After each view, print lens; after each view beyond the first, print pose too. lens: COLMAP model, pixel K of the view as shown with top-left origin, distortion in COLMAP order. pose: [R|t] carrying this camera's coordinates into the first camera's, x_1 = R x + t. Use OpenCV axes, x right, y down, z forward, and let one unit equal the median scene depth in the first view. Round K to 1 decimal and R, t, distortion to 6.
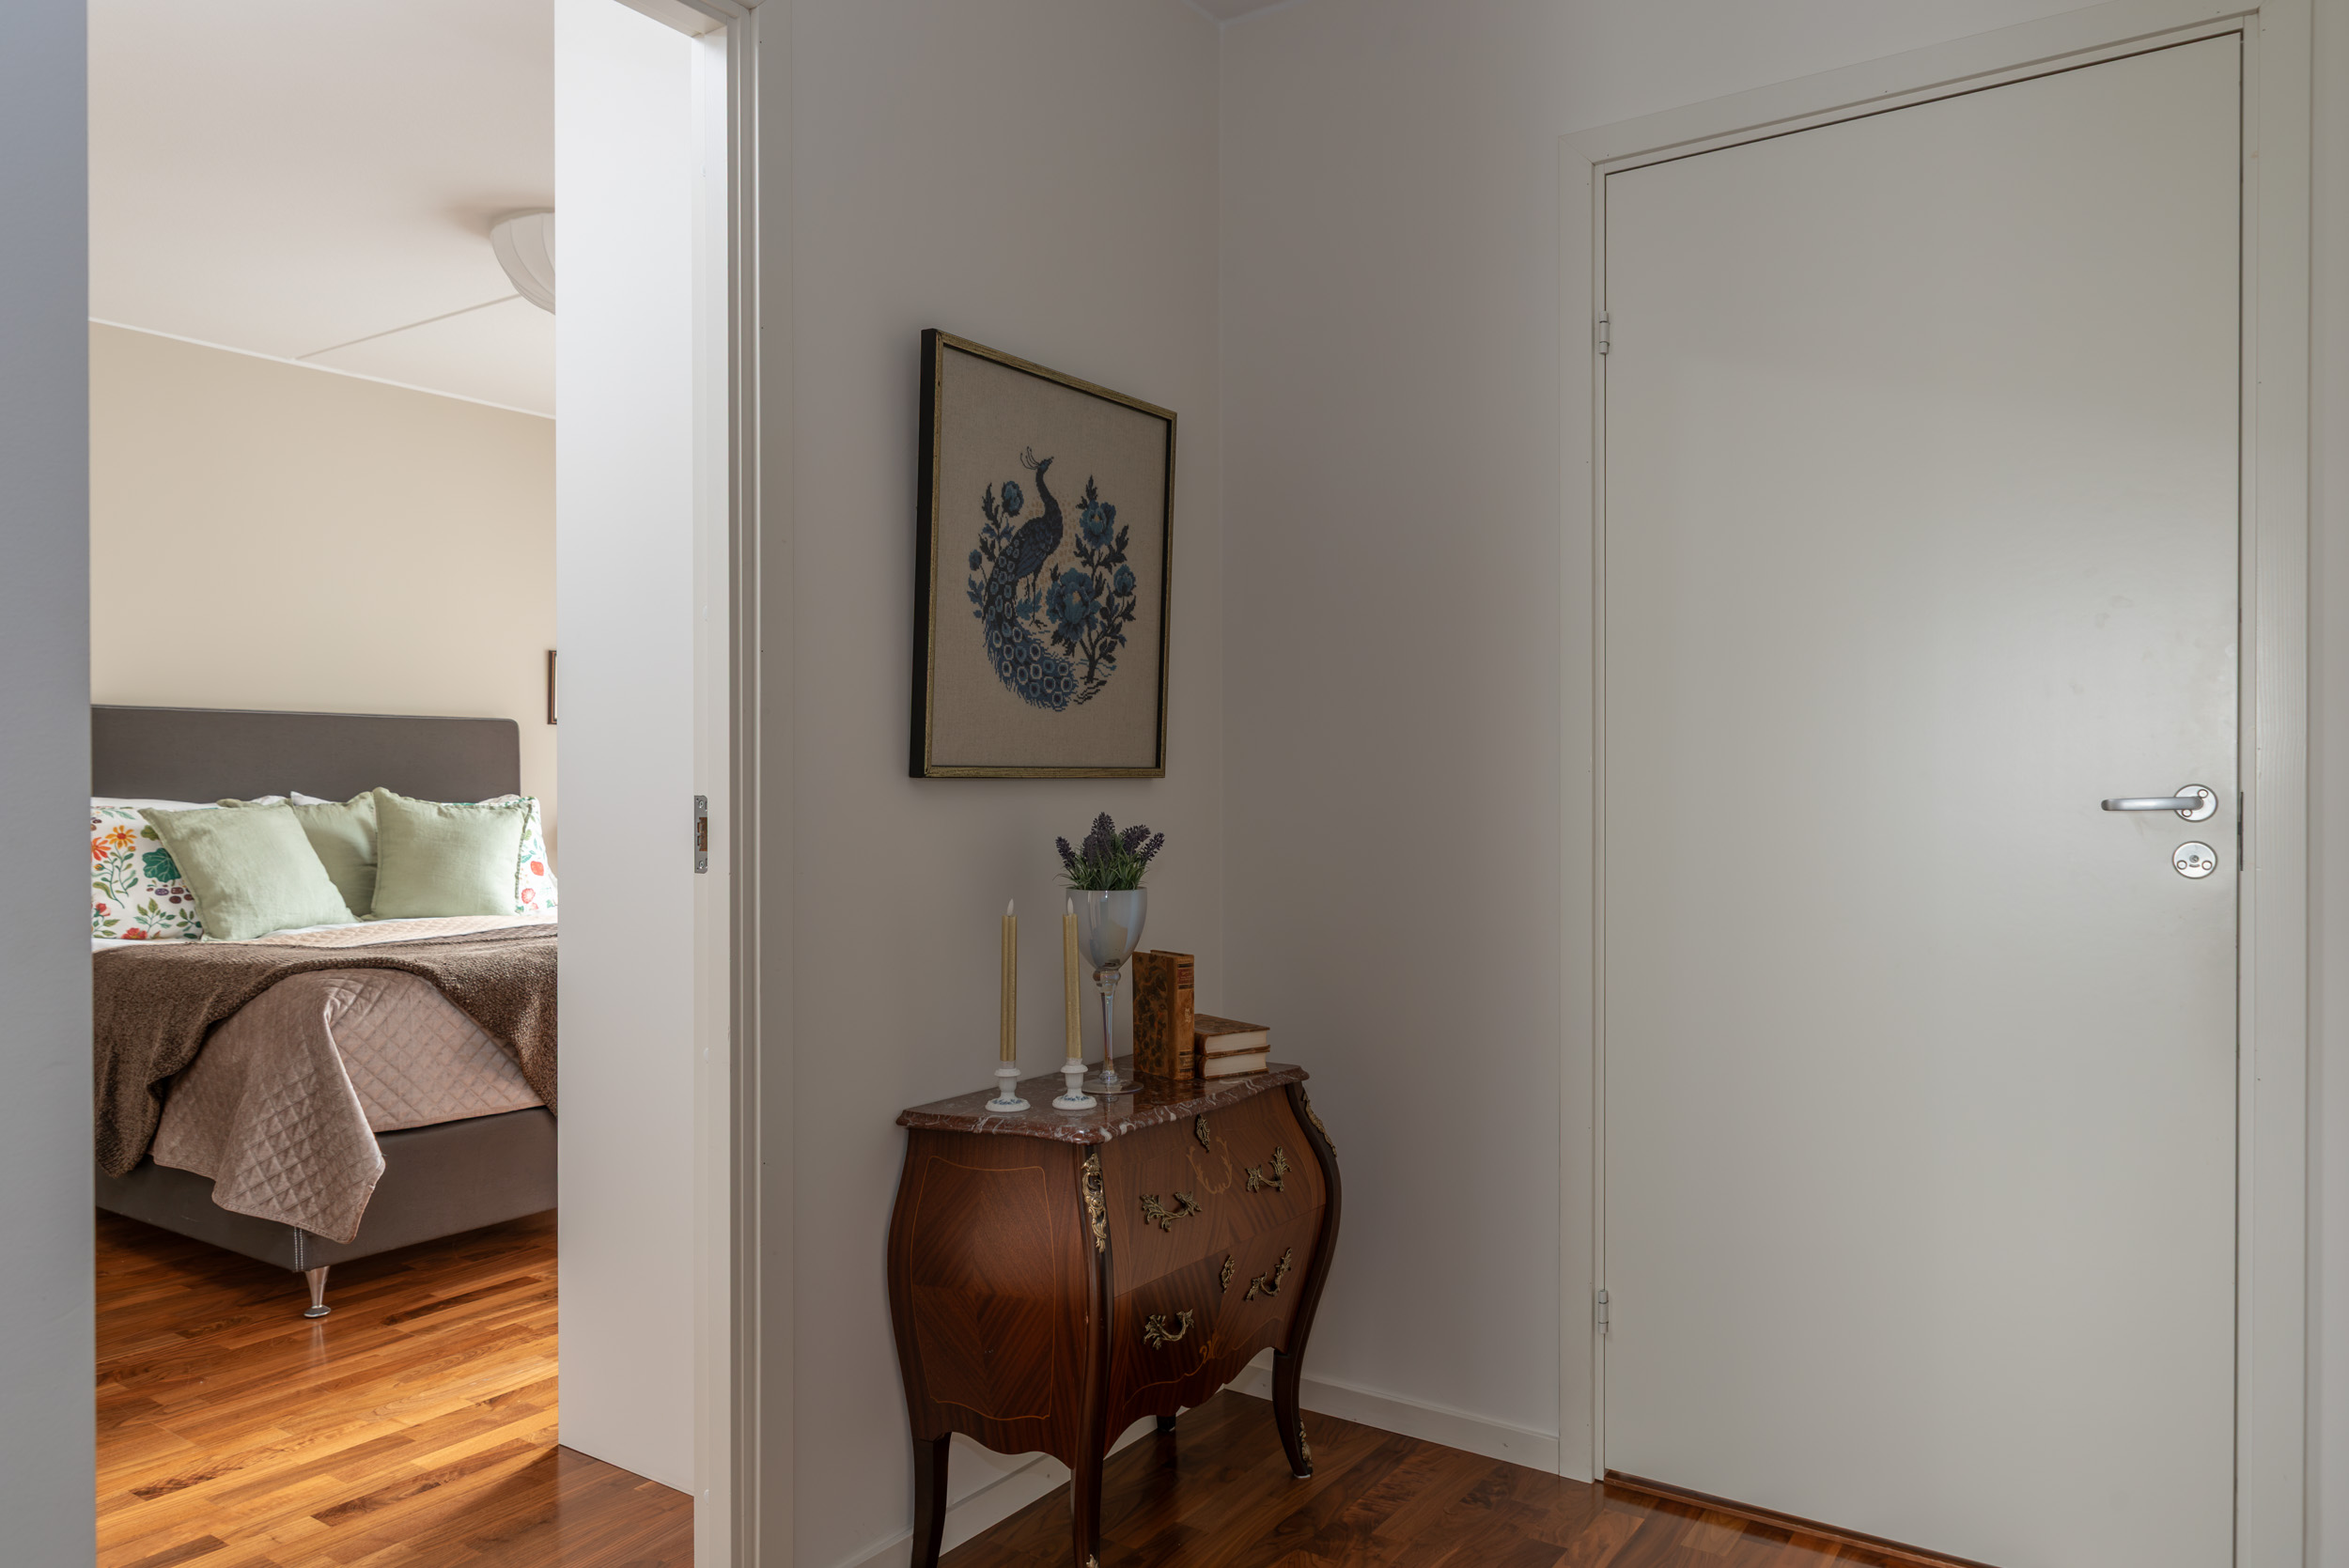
lens RADIAL K [[1587.0, 0, 1183.4], [0, 1587.0, 787.4], [0, 0, 1]] dist [0.004643, -0.002308]
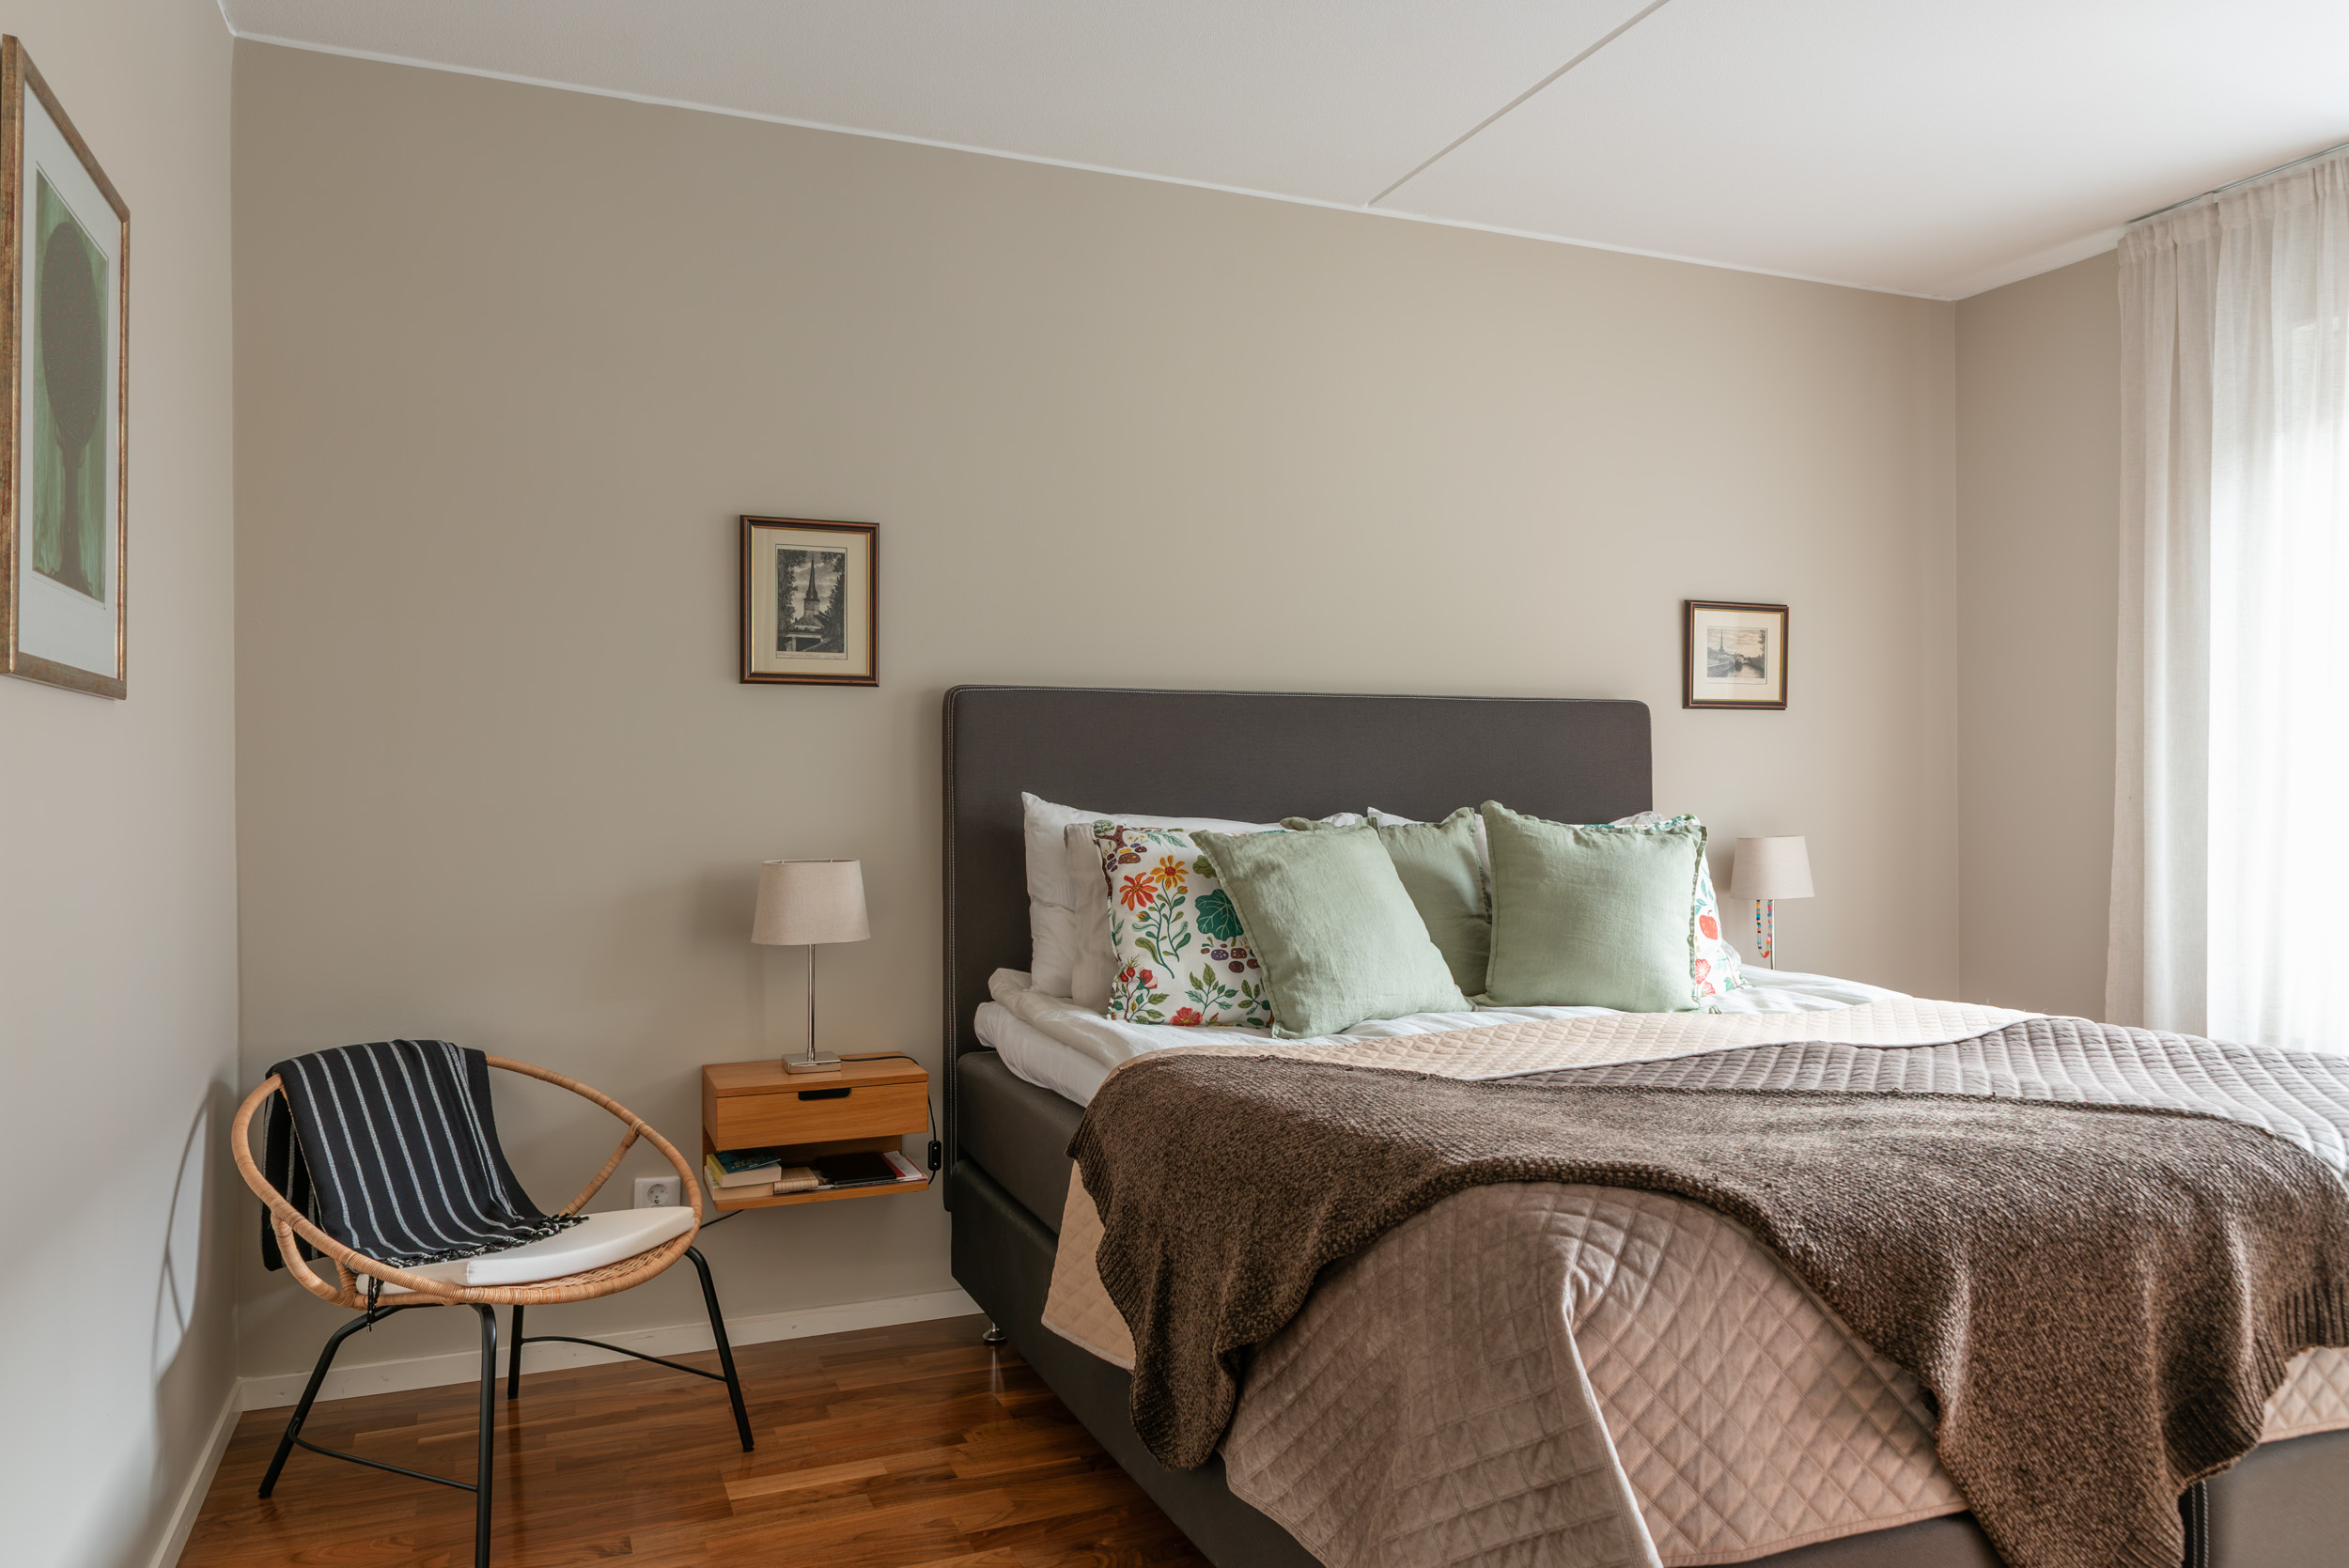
lens RADIAL K [[1587.0, 0, 1172.9], [0, 1587.0, 786.1], [0, 0, 1]] dist [0.004643, -0.002308]
pose [[0.837017, -0.005960, -0.547144, -0.291036], [0.000348, 0.999946, -0.010359, 0.000794], [0.547177, 0.008480, 0.836974, 0.425458]]
